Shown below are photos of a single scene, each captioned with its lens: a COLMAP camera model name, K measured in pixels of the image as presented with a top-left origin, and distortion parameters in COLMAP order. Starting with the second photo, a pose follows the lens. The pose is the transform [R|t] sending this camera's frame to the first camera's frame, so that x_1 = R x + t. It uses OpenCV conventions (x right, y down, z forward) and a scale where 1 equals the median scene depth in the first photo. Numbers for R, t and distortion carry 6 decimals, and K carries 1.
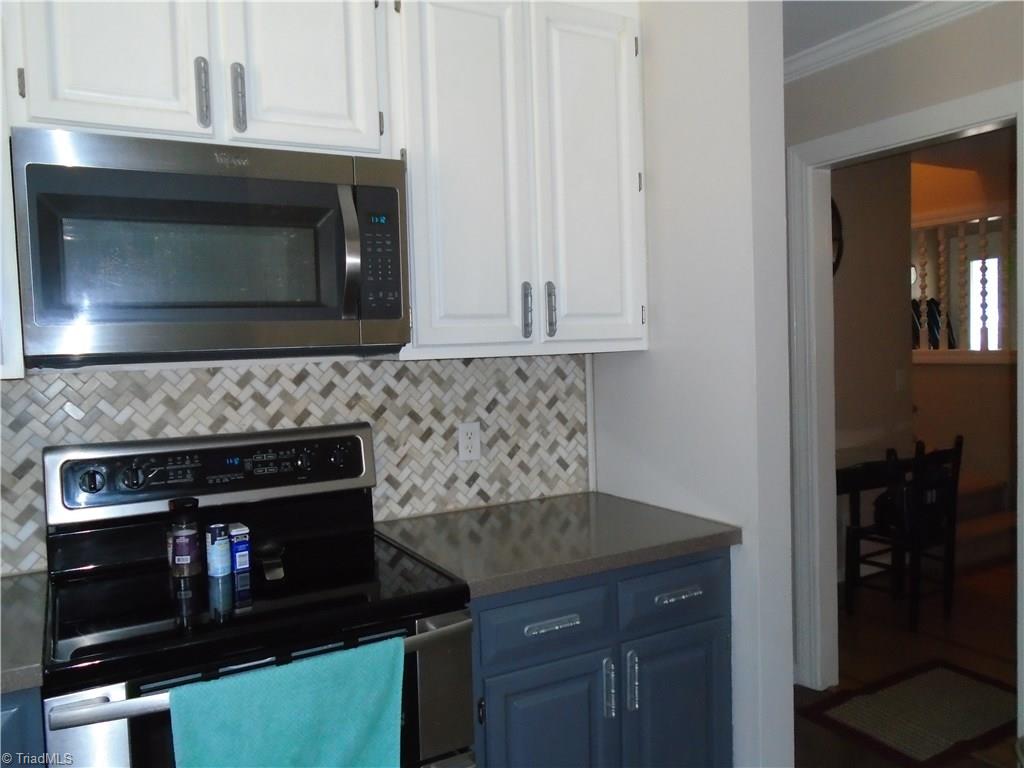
lens RADIAL K [[790.3, 0, 510.8], [0, 790.3, 382.2], [0, 0, 1]] dist [0.000342, -0.004802]
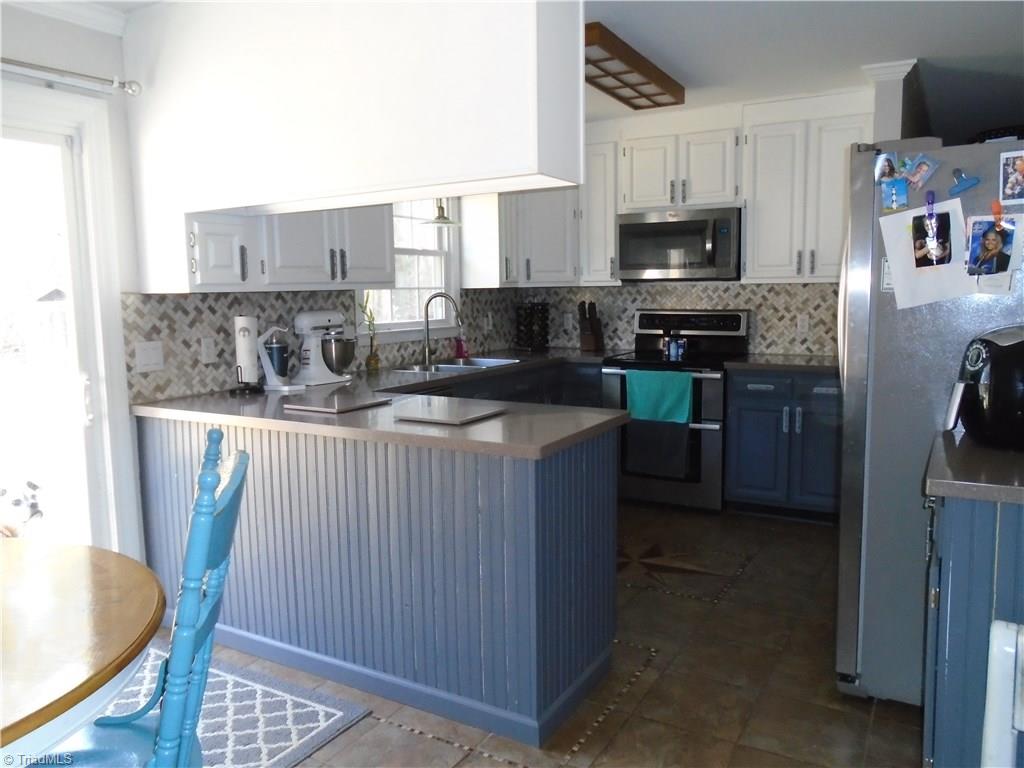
lens RADIAL K [[790.3, 0, 533.7], [0, 790.3, 379.0], [0, 0, 1]] dist [0.000342, -0.004802]
pose [[0.533990, 0.121717, -0.836684, 1.445699], [-0.048728, 0.992369, 0.113266, 0.019130], [0.844086, -0.019713, 0.535846, -0.804124]]
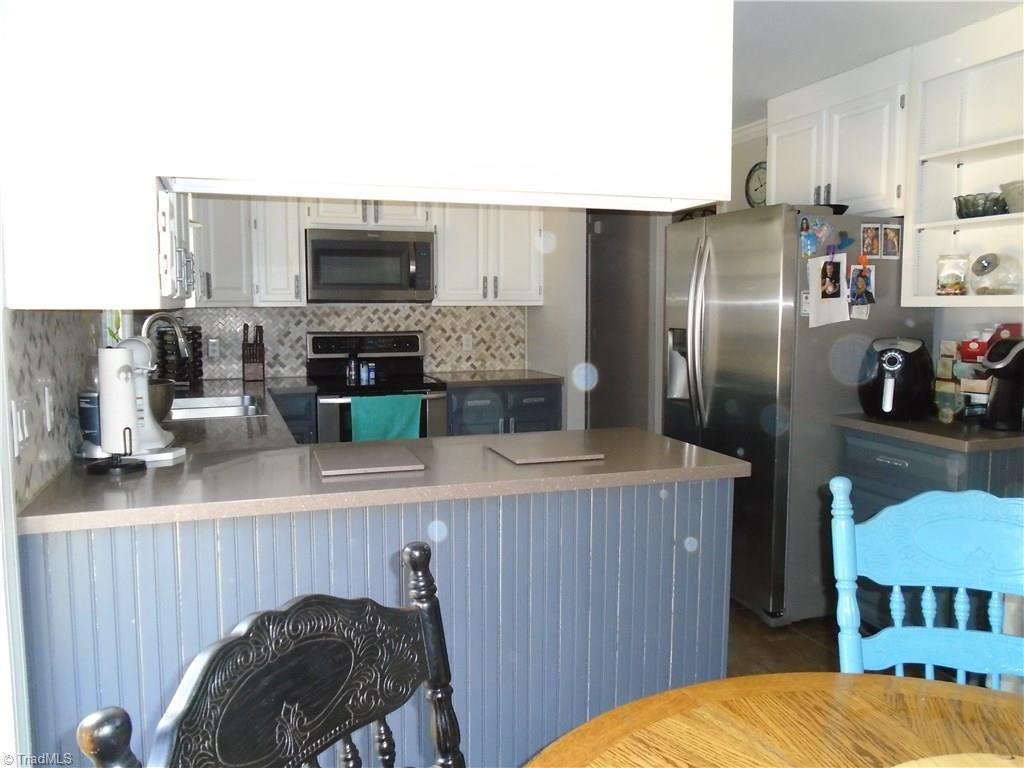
lens RADIAL K [[790.3, 0, 513.6], [0, 790.3, 381.7], [0, 0, 1]] dist [0.000342, -0.004802]
pose [[0.986587, 0.046738, -0.156404, 0.478220], [-0.038722, 0.997795, 0.053913, 0.063153], [0.158579, -0.047134, 0.986221, -1.356299]]
